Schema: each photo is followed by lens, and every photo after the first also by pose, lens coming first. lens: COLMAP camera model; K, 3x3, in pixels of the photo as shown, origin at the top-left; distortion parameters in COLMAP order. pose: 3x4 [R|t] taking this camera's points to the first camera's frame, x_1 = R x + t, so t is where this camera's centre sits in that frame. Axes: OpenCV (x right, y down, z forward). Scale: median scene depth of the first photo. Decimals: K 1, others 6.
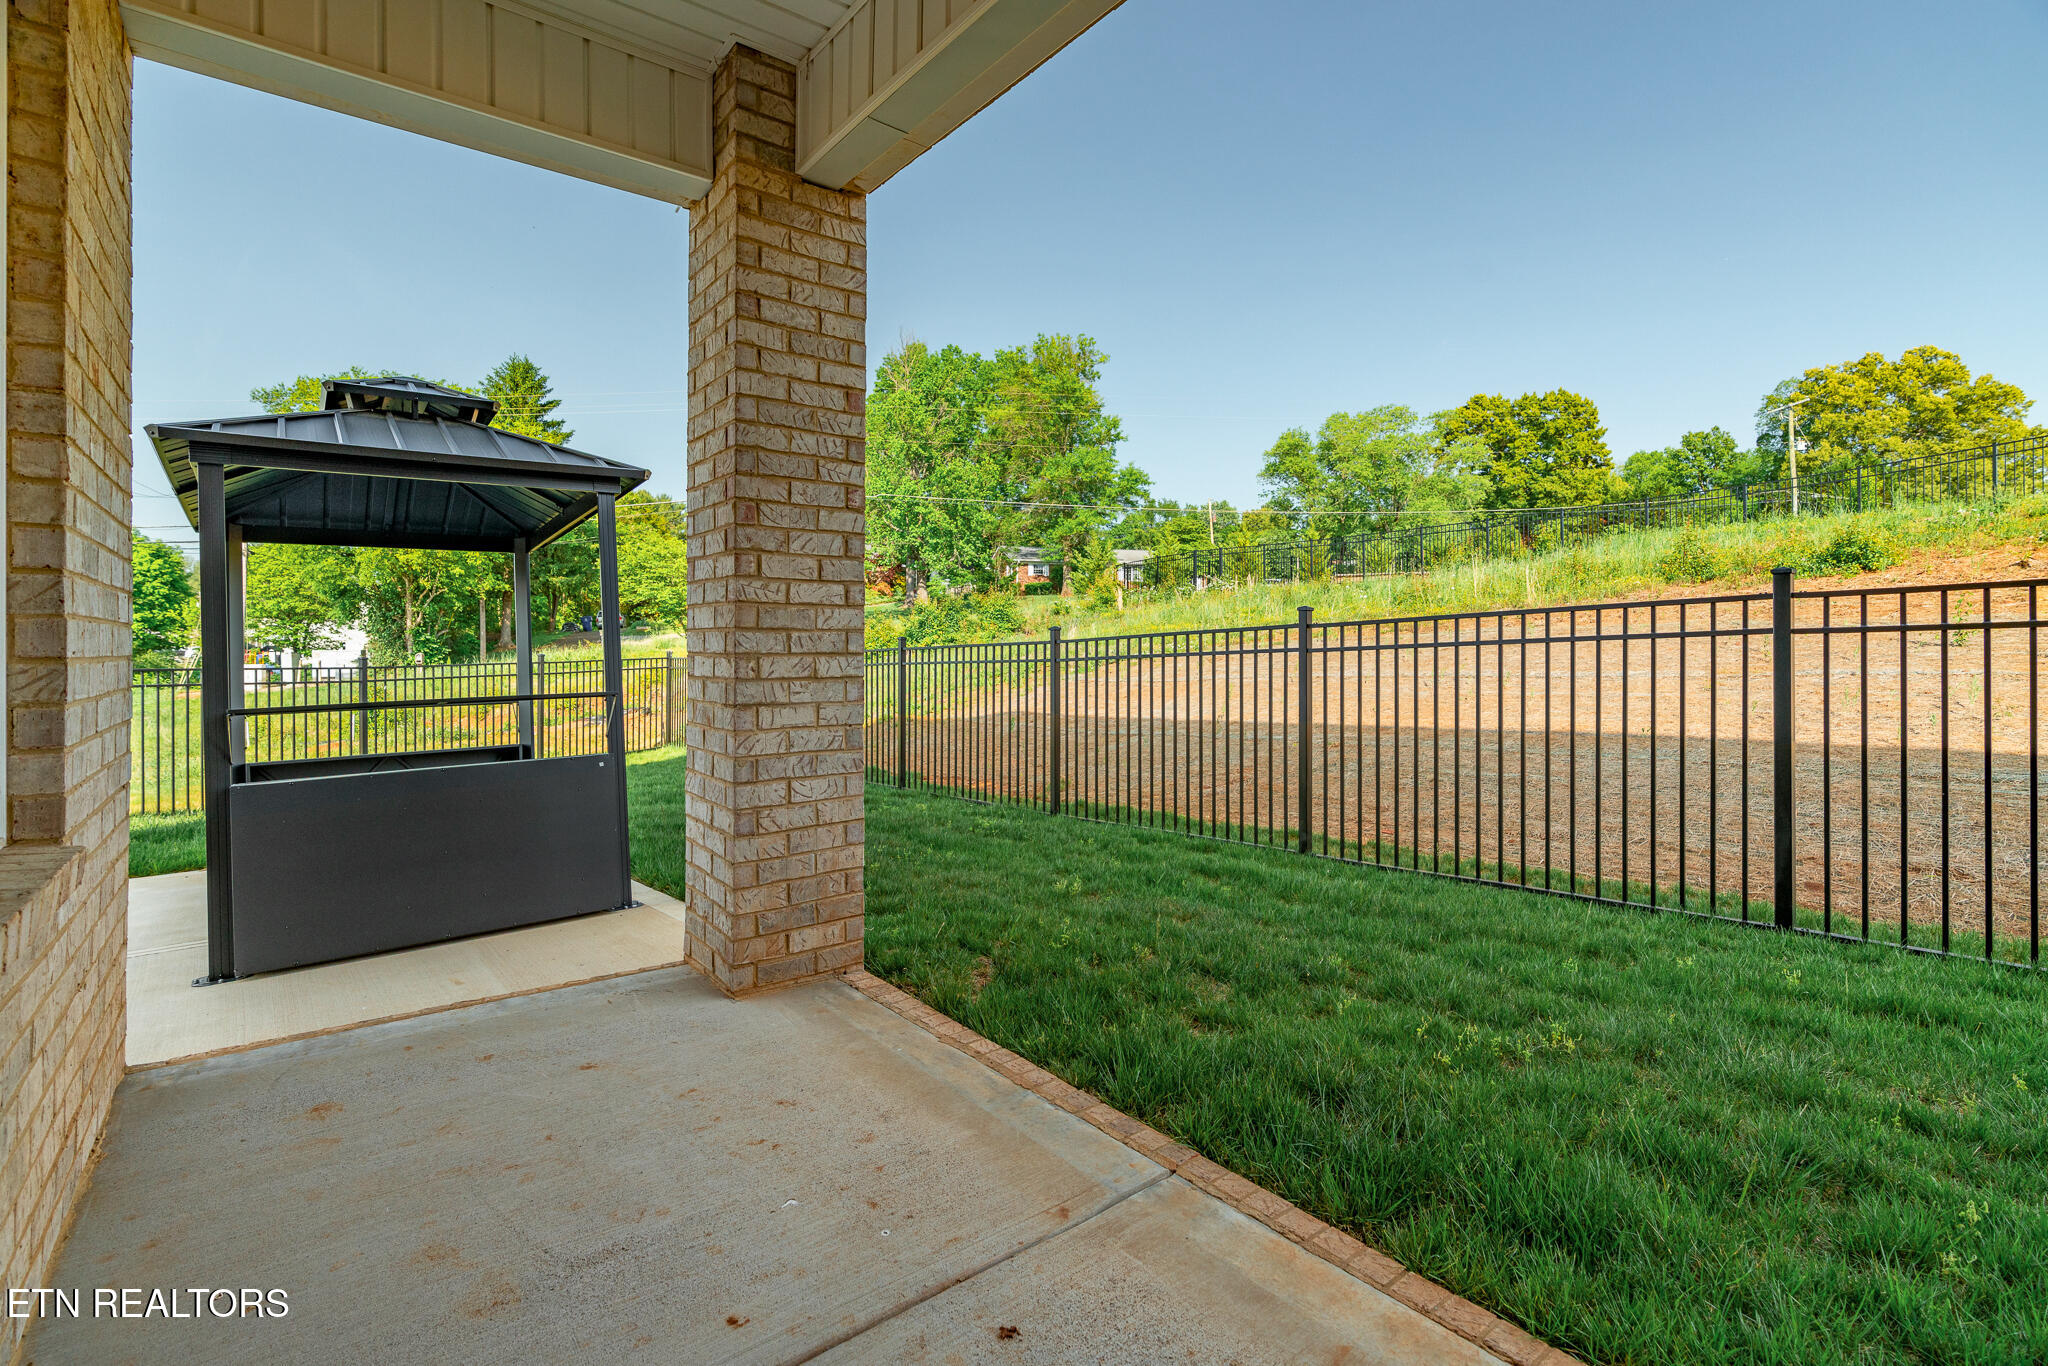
lens RADIAL K [[952.6, 0, 1022.6], [0, 952.6, 642.8], [0, 0, 1]] dist [-0.001867, 0.000892]
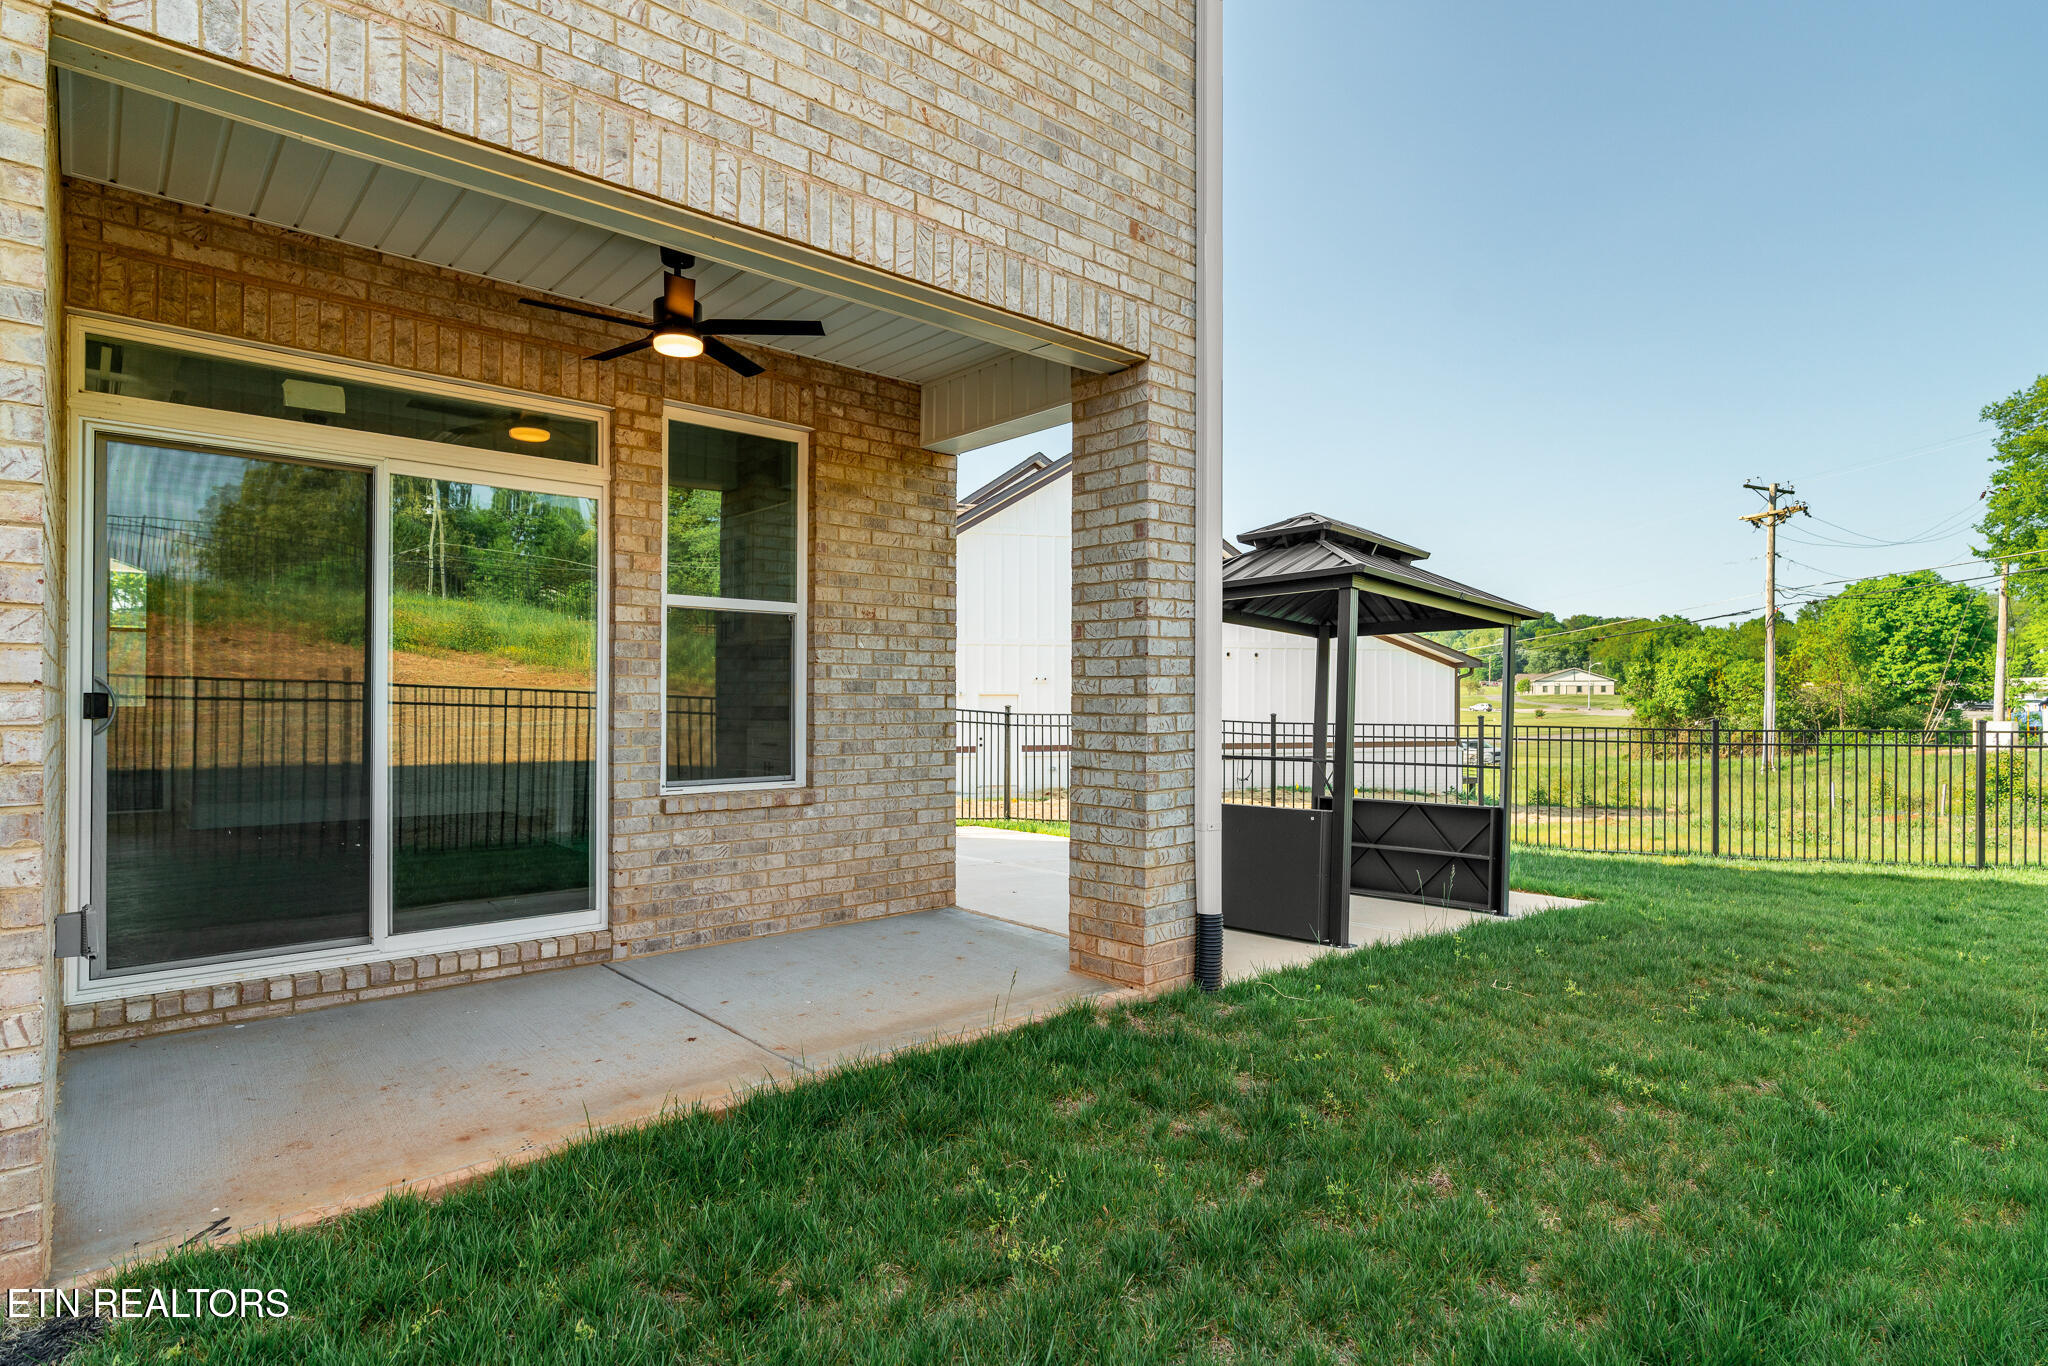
lens RADIAL K [[1056.6, 0, 1024.0], [0, 1056.6, 683.0], [0, 0, 1]] dist [0.001416, 0.000111]
pose [[0.058573, -0.012454, -0.998205, 0.935466], [0.003158, 0.999919, -0.012290, -0.030043], [0.998278, -0.002433, 0.058607, 0.606125]]
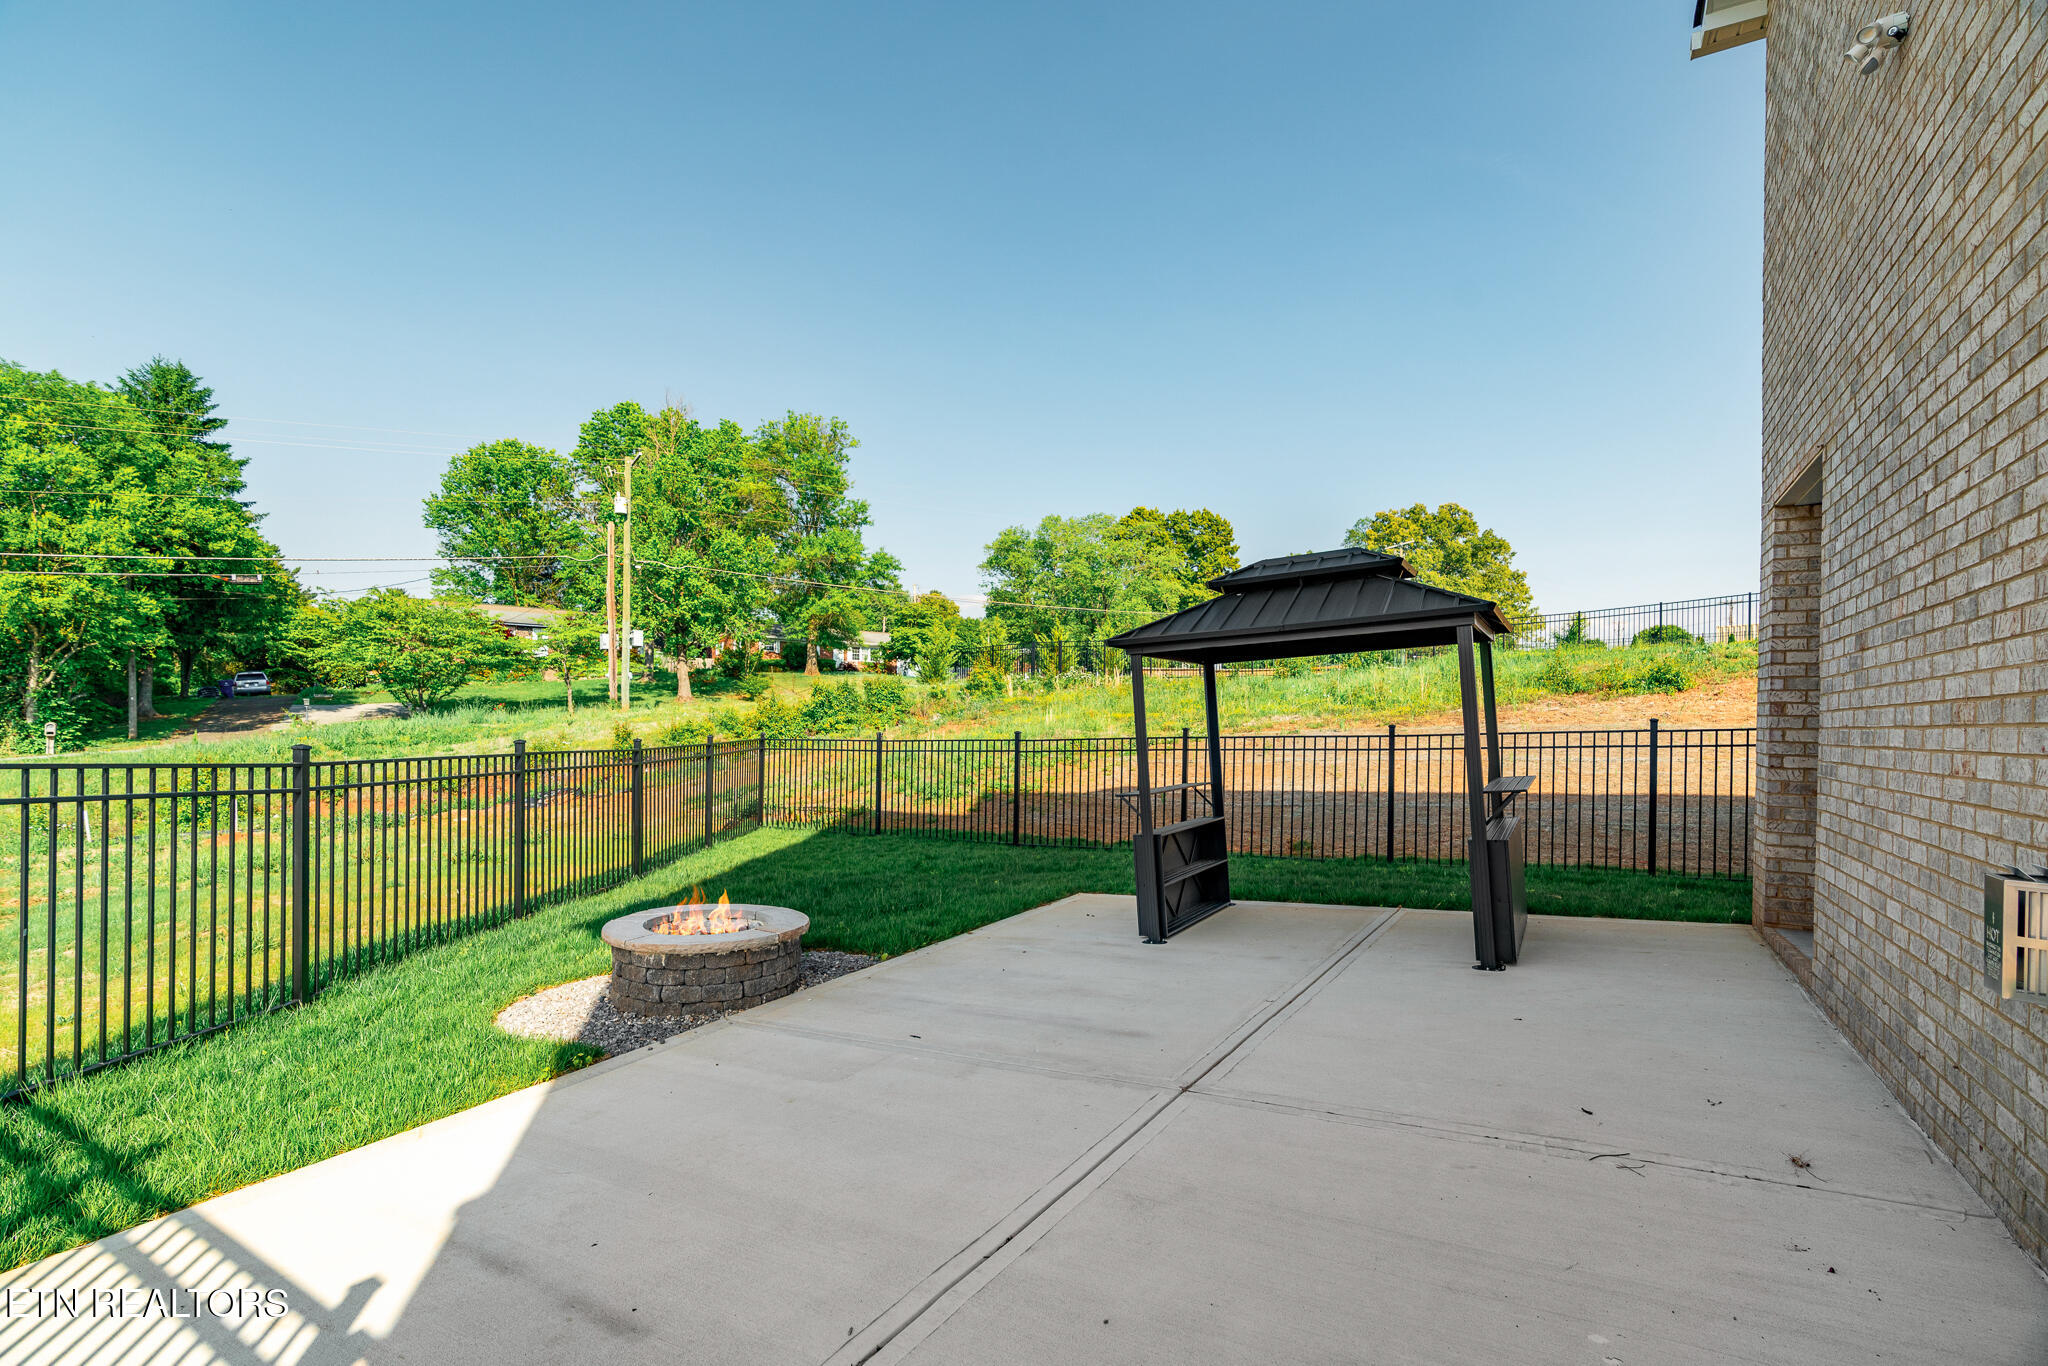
lens RADIAL K [[940.5, 0, 1017.9], [0, 940.5, 719.0], [0, 0, 1]] dist [0.000859, 0.000678]
pose [[0.938768, 0.016978, 0.344130, -0.098114], [-0.016393, 0.999855, -0.004609, -0.001017], [-0.344159, -0.001314, 0.938911, -0.008798]]
